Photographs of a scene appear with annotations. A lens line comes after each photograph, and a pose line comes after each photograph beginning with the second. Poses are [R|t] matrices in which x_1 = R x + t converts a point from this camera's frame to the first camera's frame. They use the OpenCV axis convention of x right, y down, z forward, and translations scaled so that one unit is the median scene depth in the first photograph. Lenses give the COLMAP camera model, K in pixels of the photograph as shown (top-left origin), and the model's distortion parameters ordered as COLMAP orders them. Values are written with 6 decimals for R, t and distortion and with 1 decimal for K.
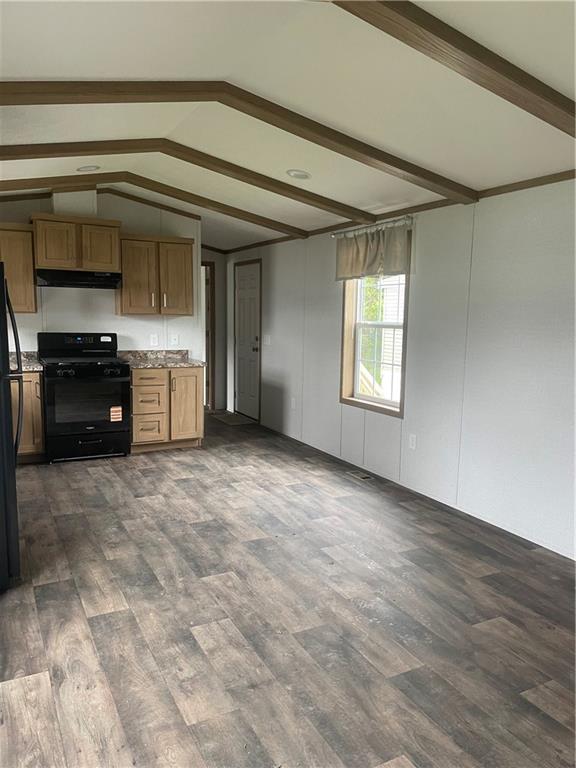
lens RADIAL K [[580.3, 0, 293.4], [0, 580.3, 359.6], [0, 0, 1]] dist [0.094920, -0.113663]
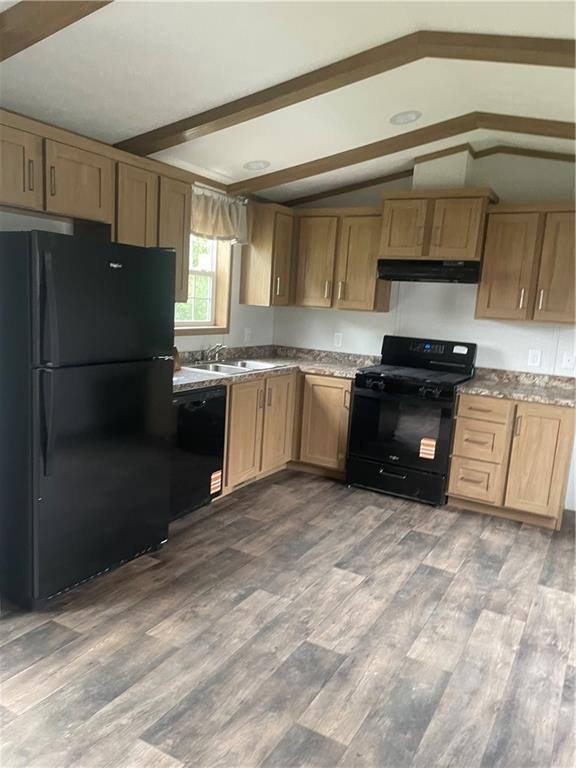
lens RADIAL K [[580.3, 0, 280.8], [0, 580.3, 377.4], [0, 0, 1]] dist [0.094920, -0.113663]
pose [[0.540505, 0.132306, -0.830873, 0.227375], [-0.120696, 0.989537, 0.079055, -0.037330], [0.832638, 0.057553, 0.550818, 0.461722]]
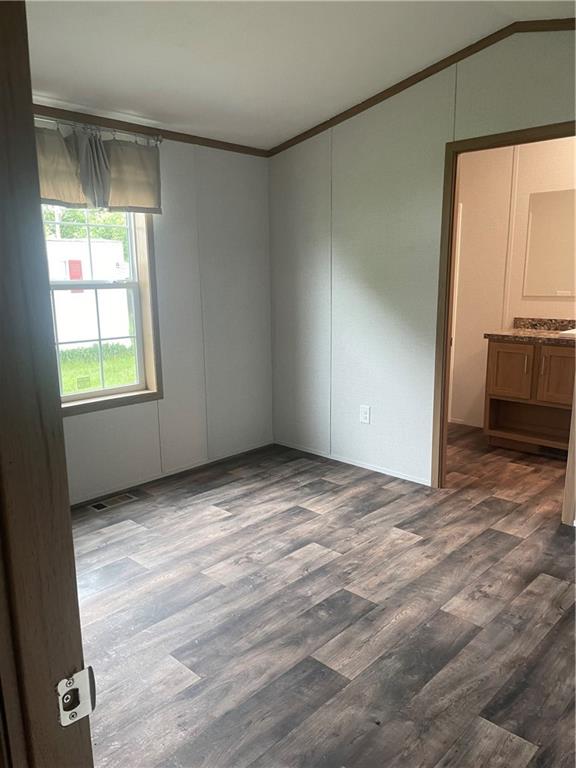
lens RADIAL K [[571.2, 0, 284.7], [0, 571.2, 406.8], [0, 0, 1]] dist [0.039238, -0.021784]
pose [[0.319915, 0.206824, -0.924596, 0.402005], [-0.061344, 0.978357, 0.197624, -0.050884], [0.945458, -0.006504, 0.325679, 0.721092]]
